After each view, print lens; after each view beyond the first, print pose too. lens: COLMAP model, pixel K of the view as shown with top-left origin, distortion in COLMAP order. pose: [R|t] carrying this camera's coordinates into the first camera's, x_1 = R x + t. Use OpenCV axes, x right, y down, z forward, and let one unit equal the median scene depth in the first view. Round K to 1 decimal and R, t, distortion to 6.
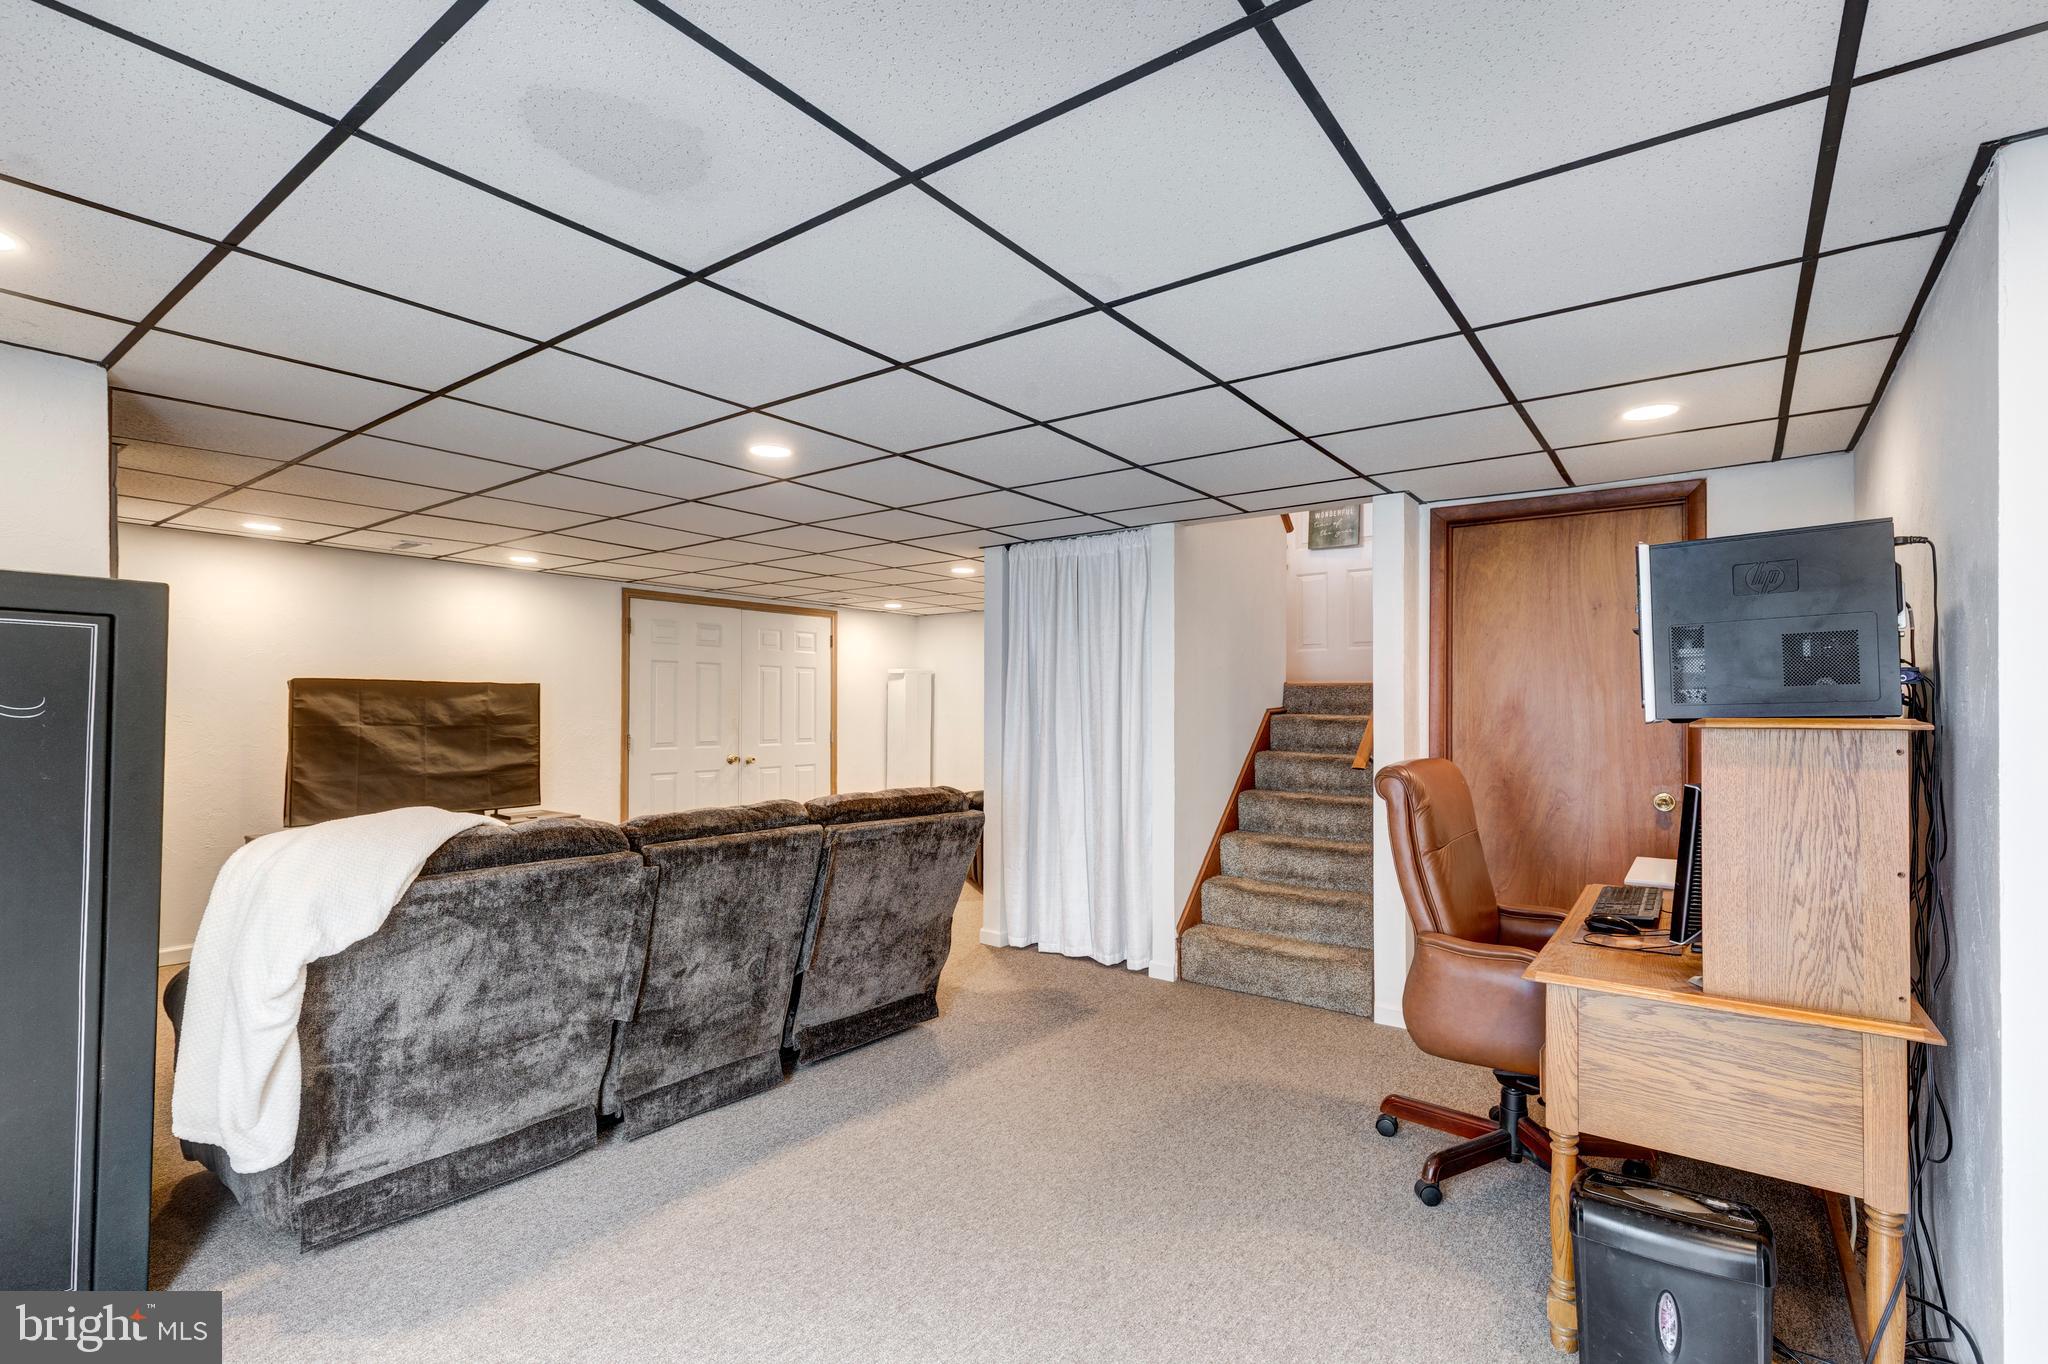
lens RADIAL K [[937.8, 0, 1030.8], [0, 937.8, 690.0], [0, 0, 1]] dist [0.004236, -0.002718]
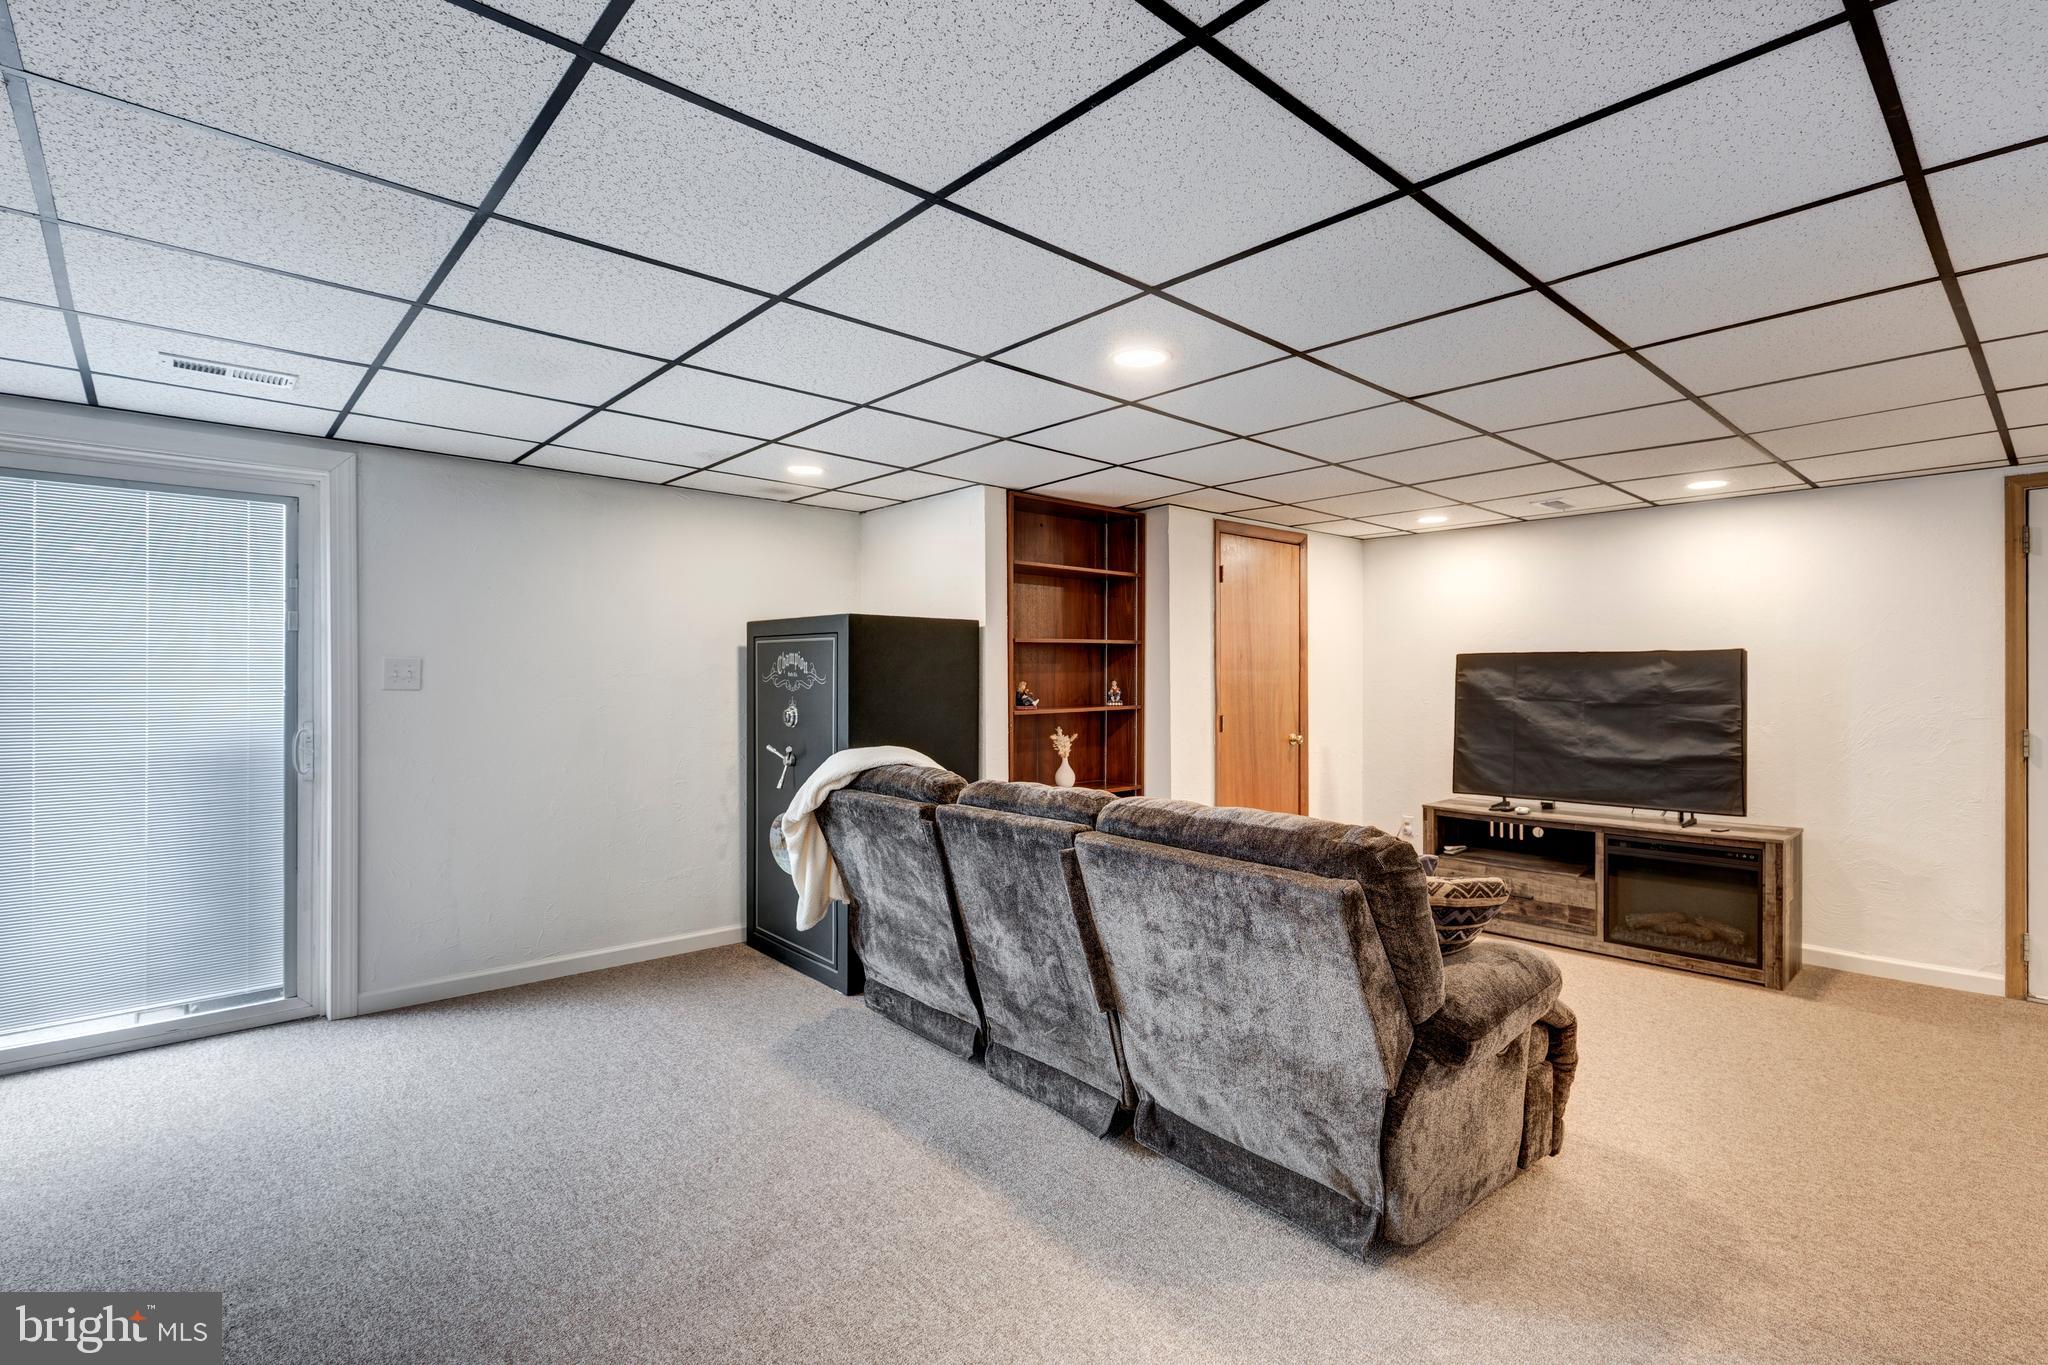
lens RADIAL K [[937.8, 0, 1027.2], [0, 937.8, 682.5], [0, 0, 1]] dist [0.004236, -0.002718]
pose [[-0.198778, -0.001998, -0.980042, 0.341475], [0.015278, 0.999870, -0.005137, 0.016470], [0.979925, -0.015994, -0.198722, 0.691774]]
